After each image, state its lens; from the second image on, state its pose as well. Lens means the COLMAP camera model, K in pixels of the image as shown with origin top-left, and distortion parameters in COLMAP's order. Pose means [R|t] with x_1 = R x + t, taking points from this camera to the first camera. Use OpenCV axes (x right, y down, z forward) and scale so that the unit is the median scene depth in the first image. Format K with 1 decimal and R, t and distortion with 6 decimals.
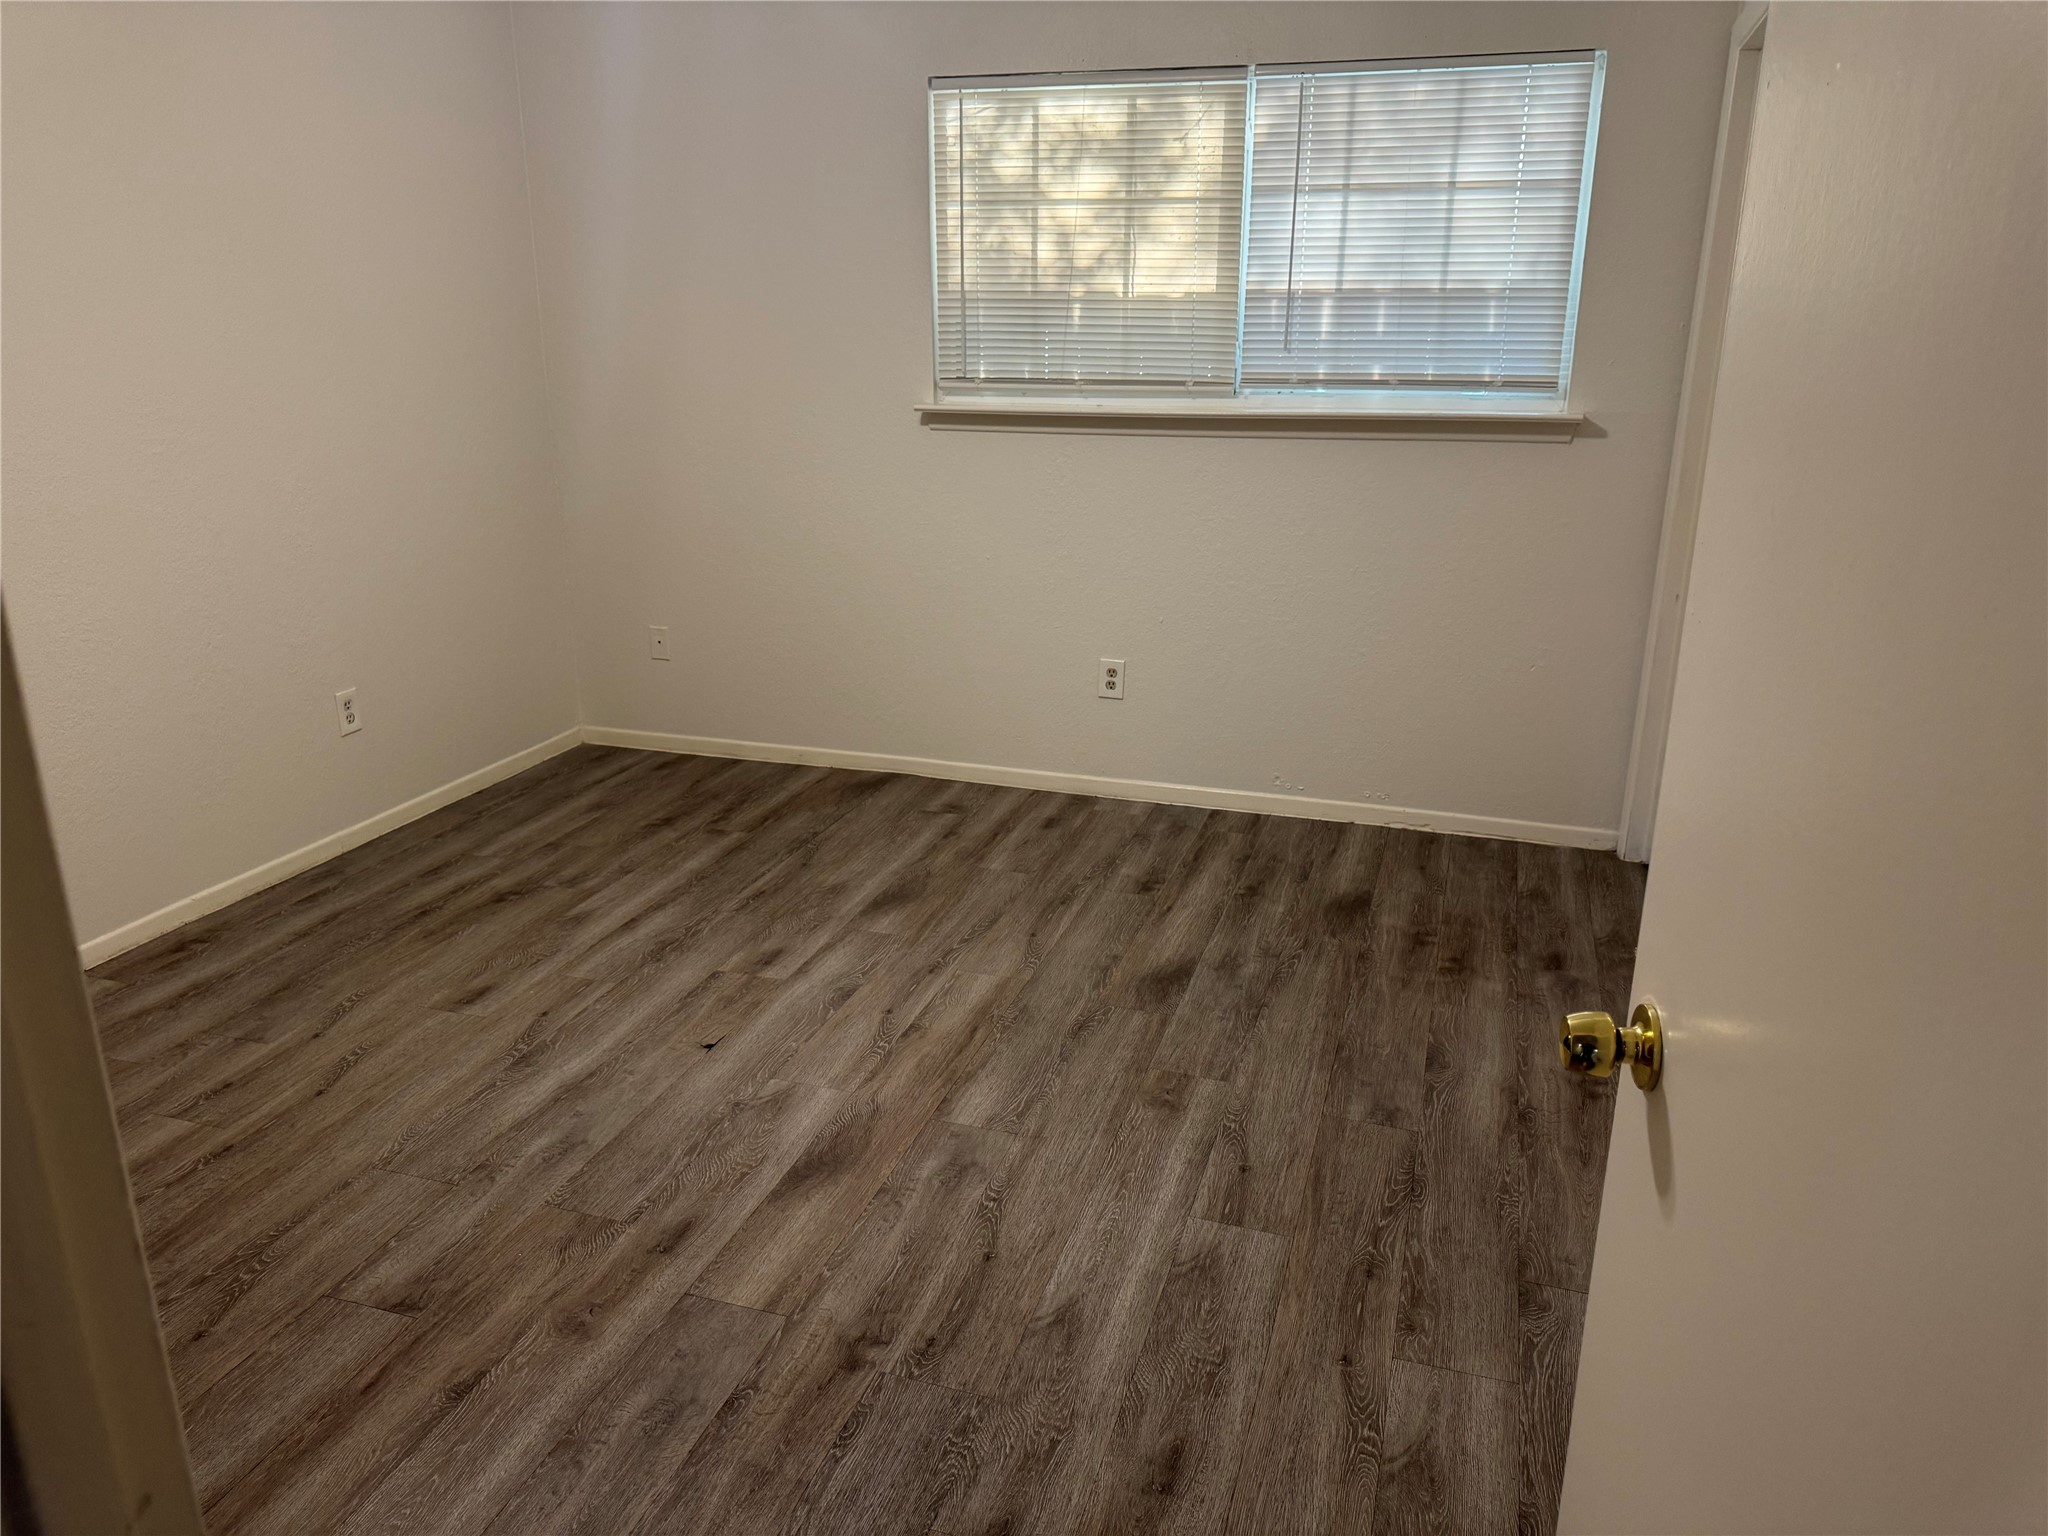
lens RADIAL K [[1446.6, 0, 1032.7], [0, 1446.6, 791.4], [0, 0, 1]] dist [0.095796, -0.165765]
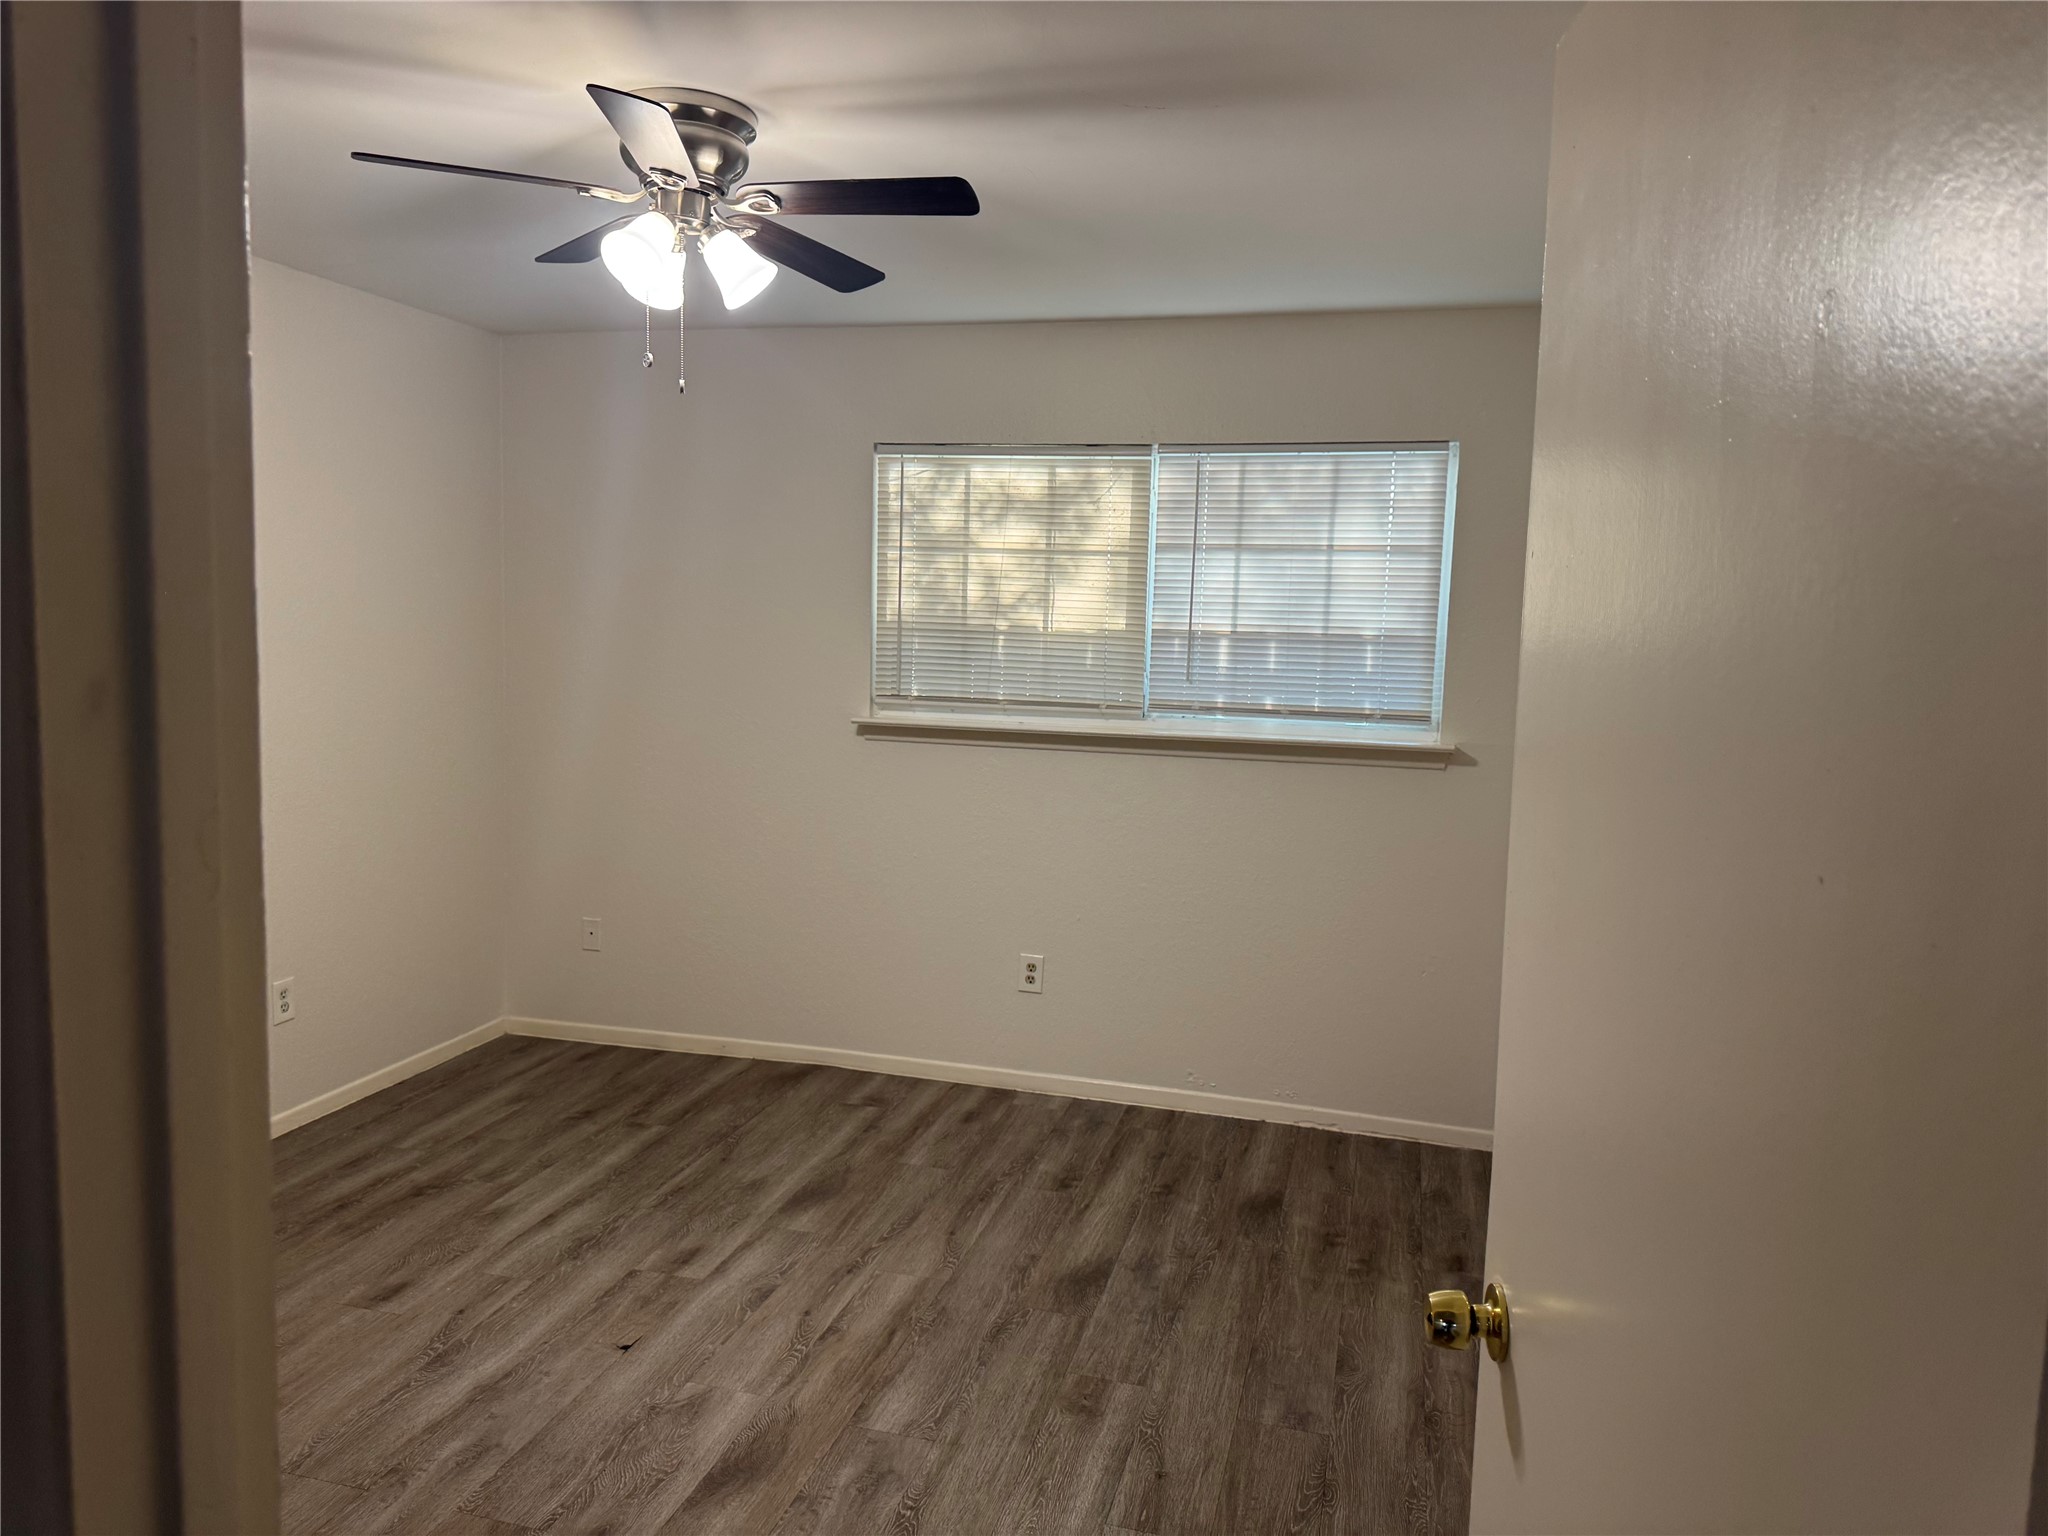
lens RADIAL K [[1481.9, 0, 995.1], [0, 1481.9, 734.2], [0, 0, 1]] dist [0.081575, -0.124676]
pose [[0.999414, 0.019003, 0.028485, -0.006395], [-0.011911, 0.972853, -0.231119, 0.001046], [-0.032103, 0.230644, 0.972509, -0.093869]]
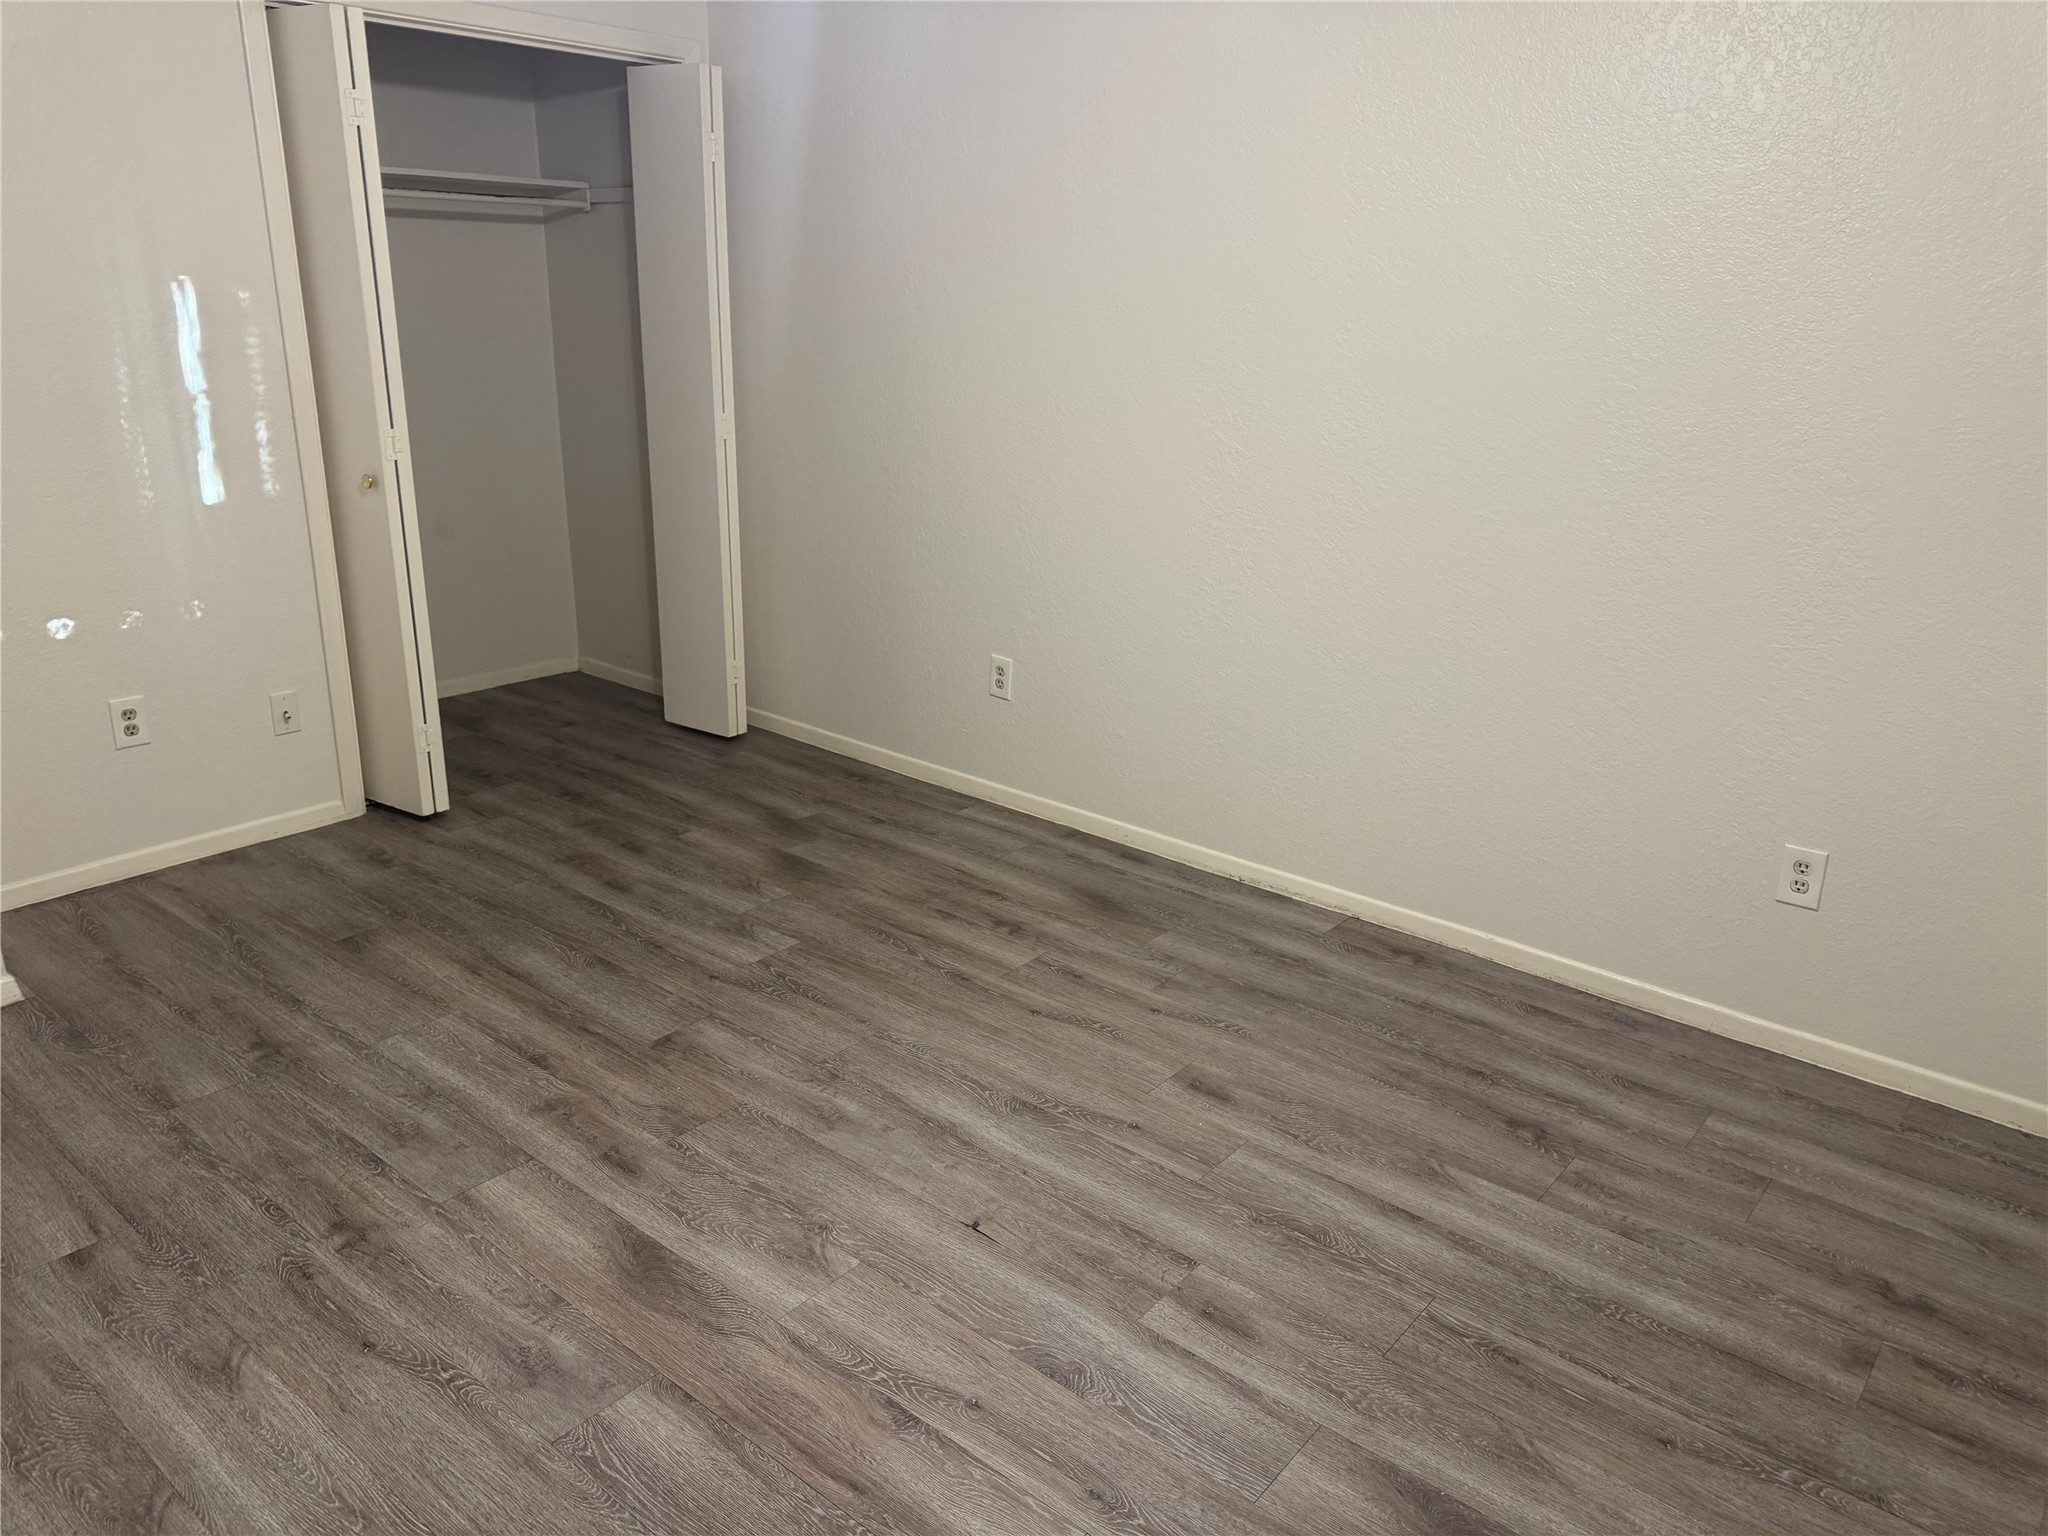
lens RADIAL K [[1454.0, 0, 1020.9], [0, 1454.0, 727.9], [0, 0, 1]] dist [0.069802, -0.104250]
pose [[-0.381994, 0.260560, -0.886673, 0.370214], [-0.315142, 0.865200, 0.390018, -0.346411], [0.868773, 0.428412, -0.248388, 1.017710]]
